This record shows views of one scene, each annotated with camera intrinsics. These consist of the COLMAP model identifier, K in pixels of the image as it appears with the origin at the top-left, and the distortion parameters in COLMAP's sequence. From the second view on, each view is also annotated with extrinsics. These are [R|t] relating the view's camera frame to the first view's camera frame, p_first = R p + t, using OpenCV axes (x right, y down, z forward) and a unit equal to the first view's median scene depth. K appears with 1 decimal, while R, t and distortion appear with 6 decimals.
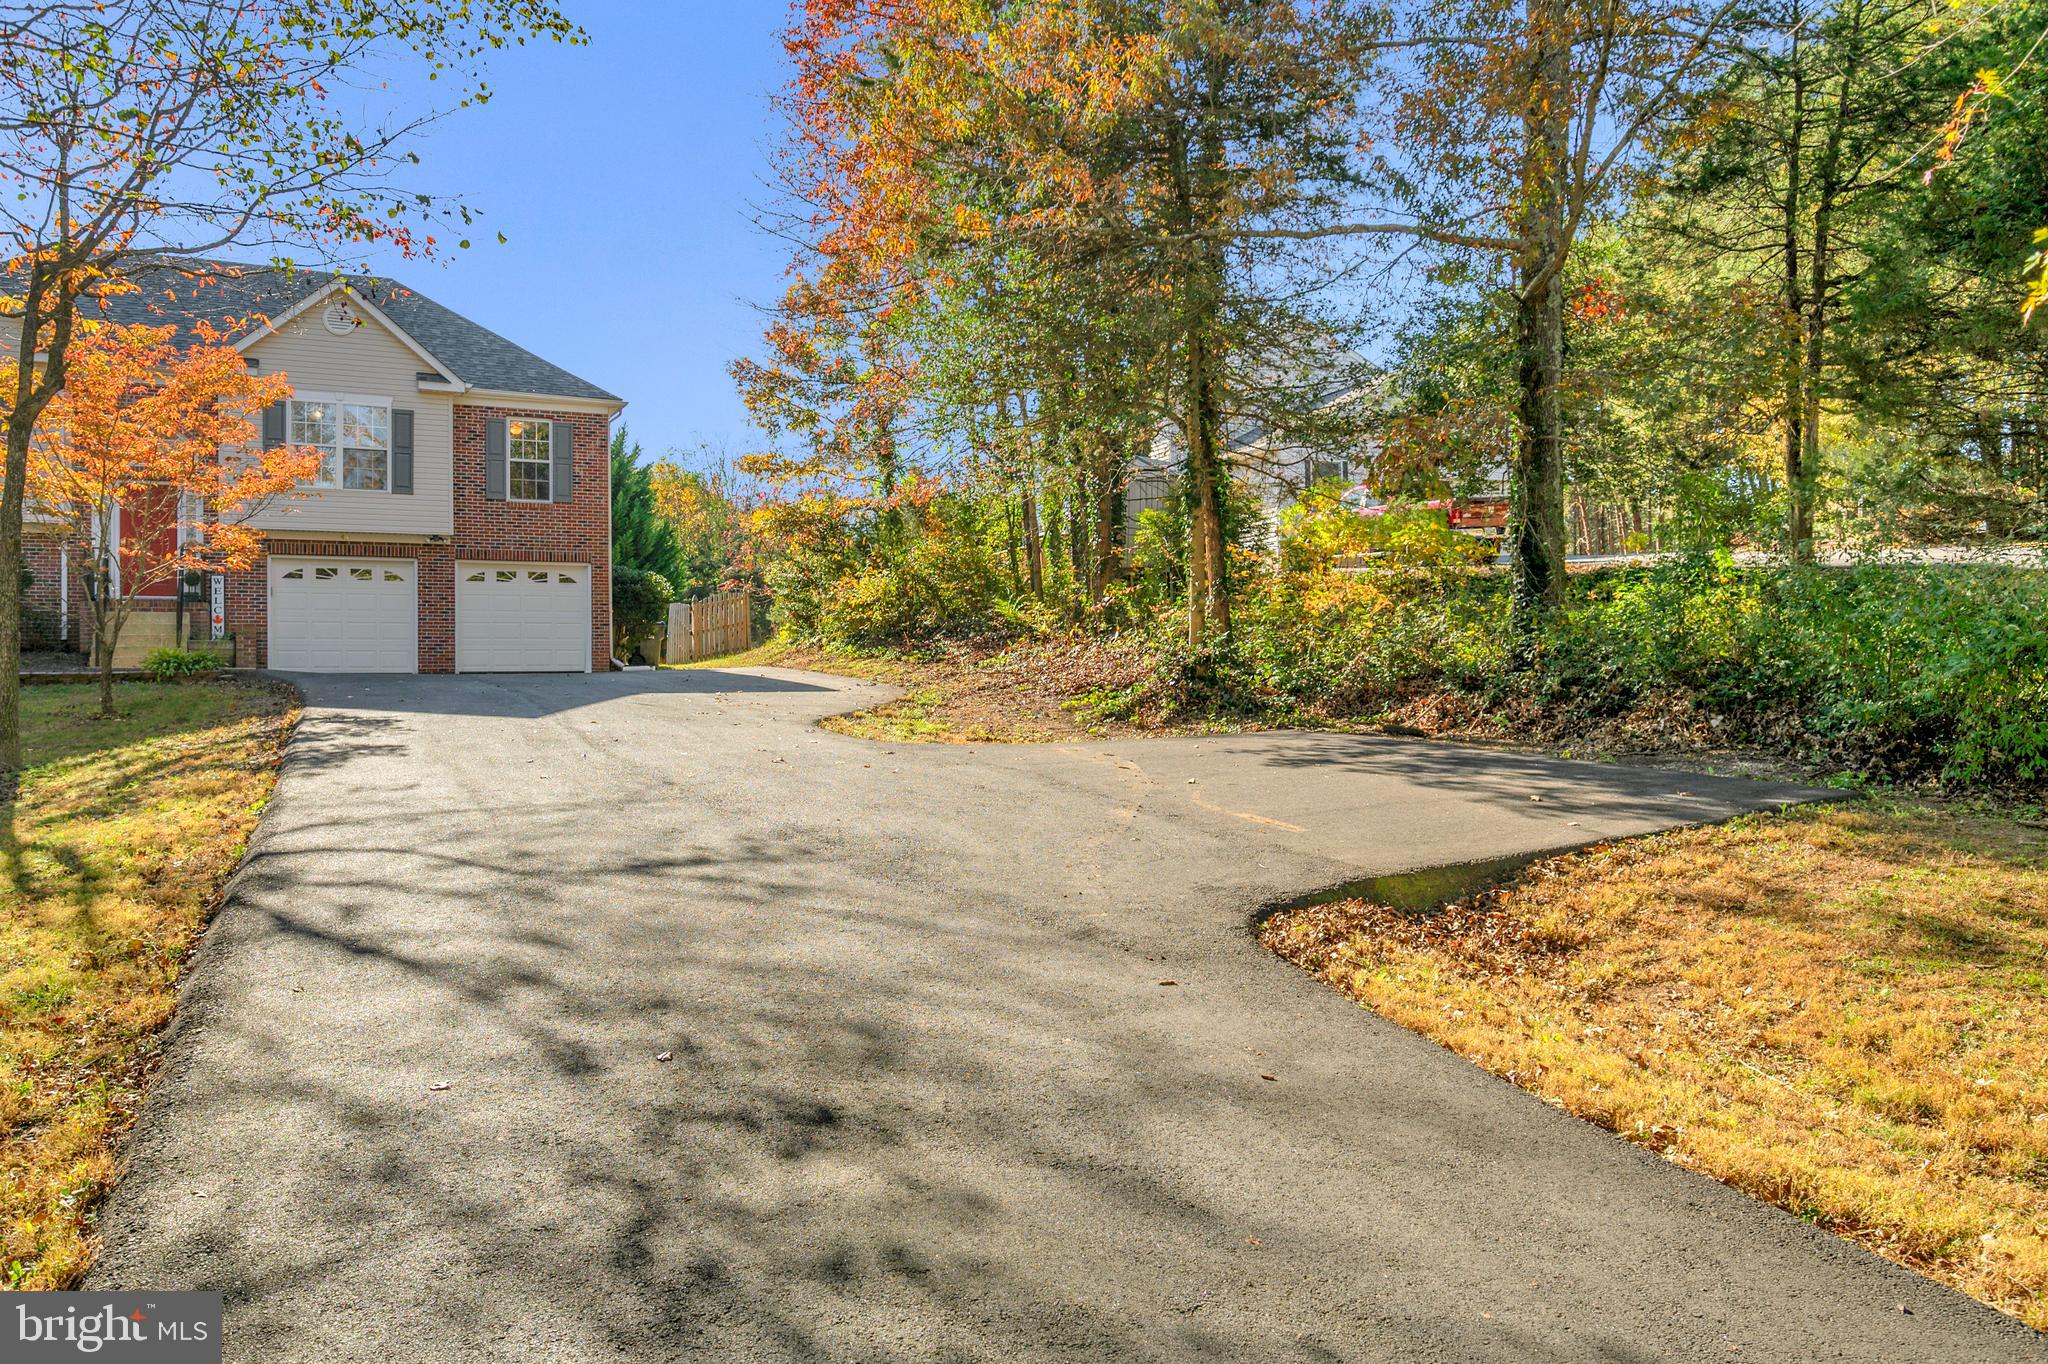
lens RADIAL K [[1477.2, 0, 1020.4], [0, 1477.2, 669.7], [0, 0, 1]] dist [-0.004355, 0.000386]
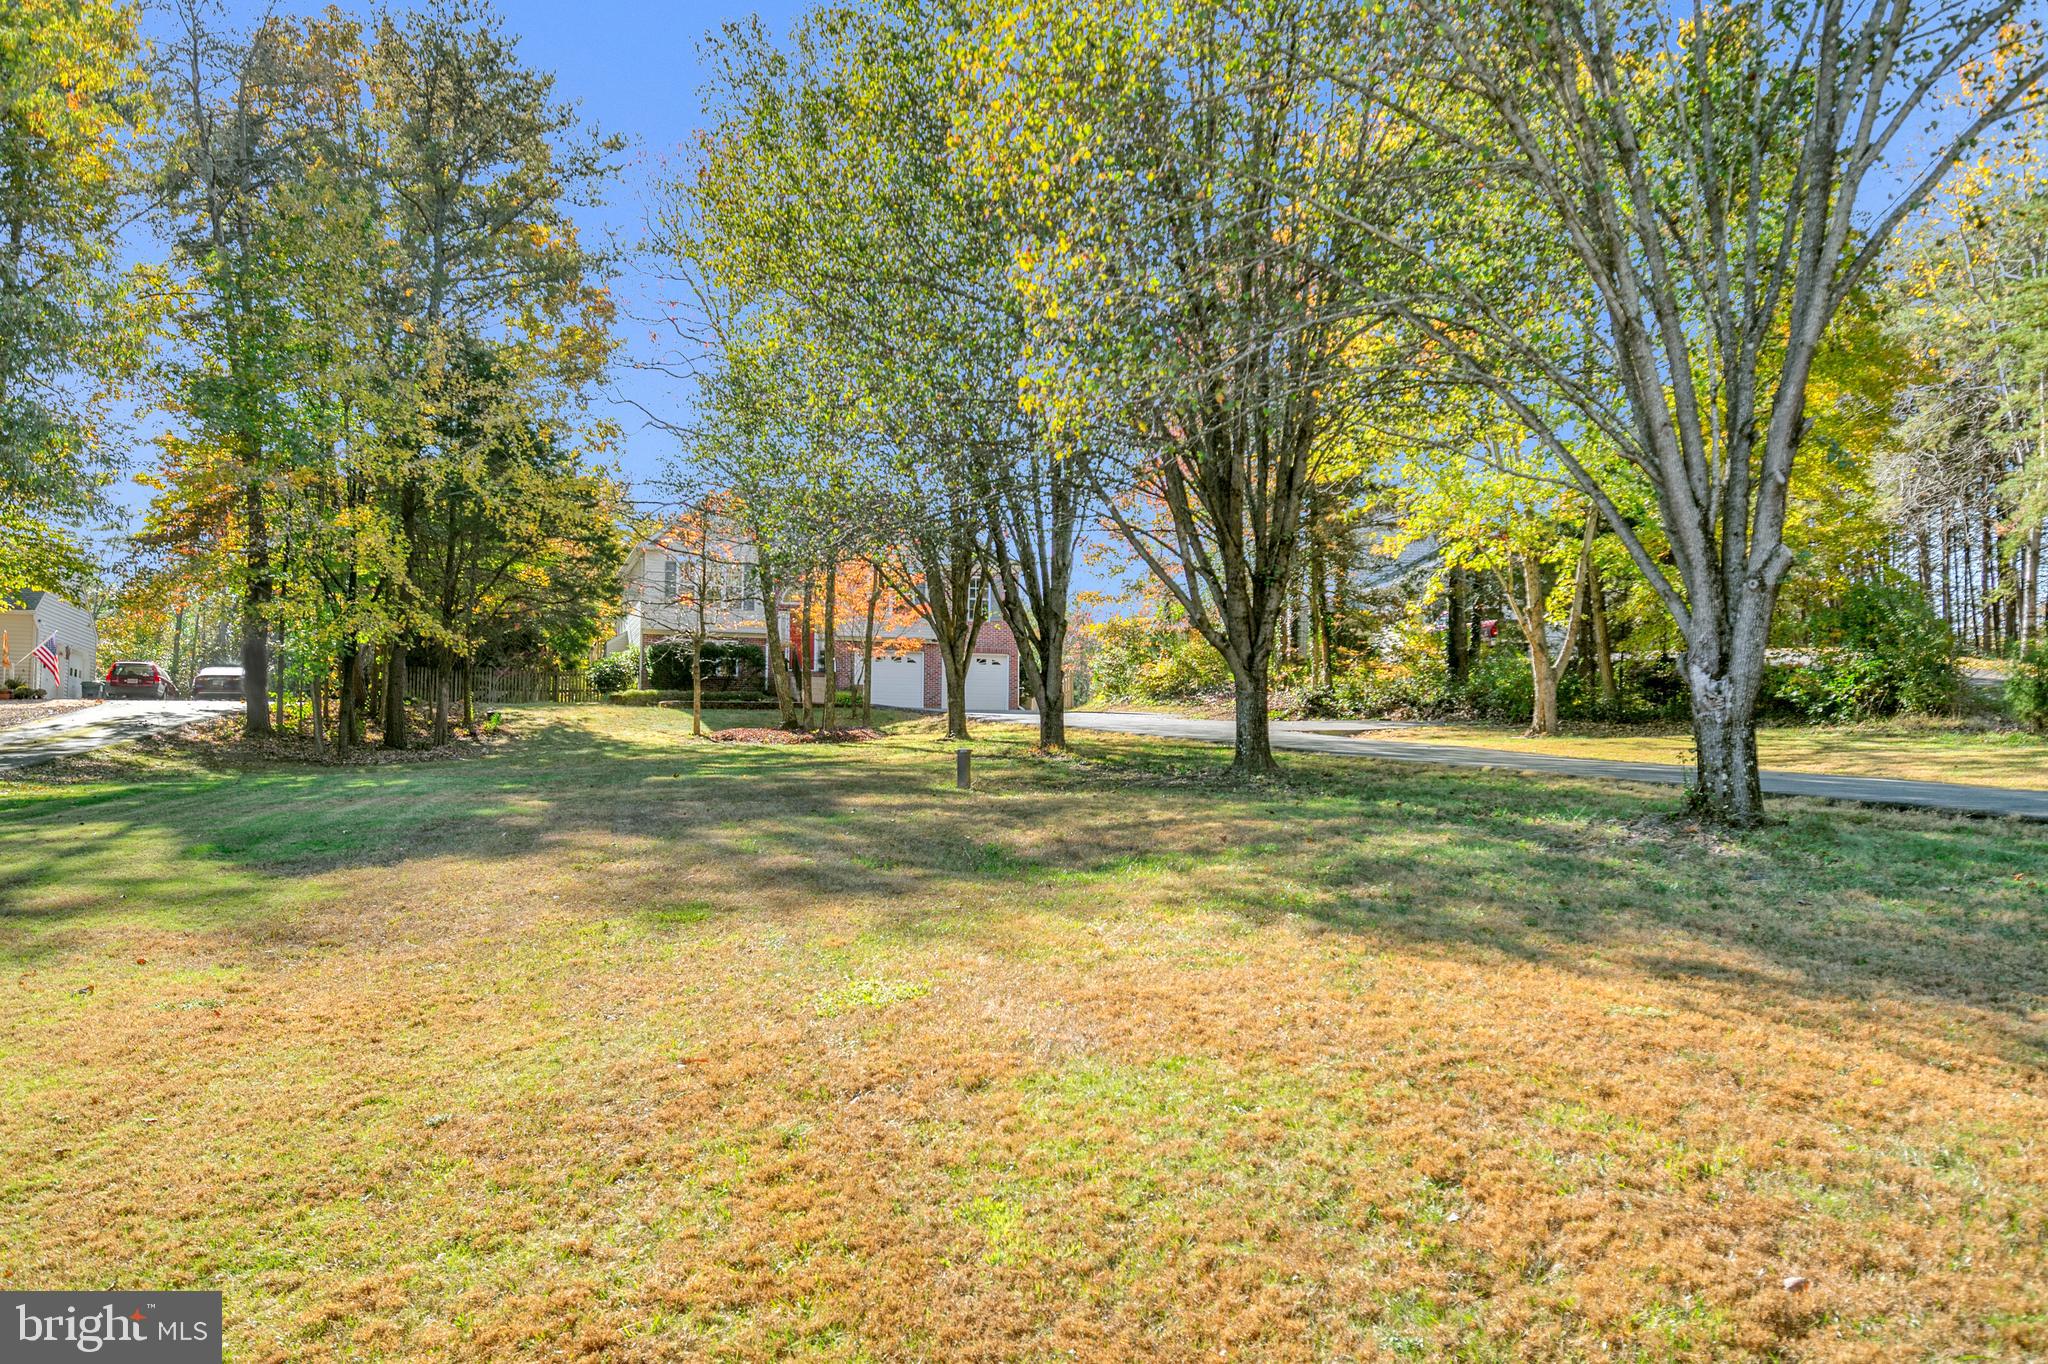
lens RADIAL K [[1594.1, 0, 1024.0], [0, 1594.1, 682.0], [0, 0, 1]] dist [-0.000049, -0.000015]
pose [[0.989459, 0.008893, -0.144542, 0.017109], [-0.016791, 0.998426, -0.053516, 0.073668], [0.143839, 0.055379, 0.988050, -1.030265]]
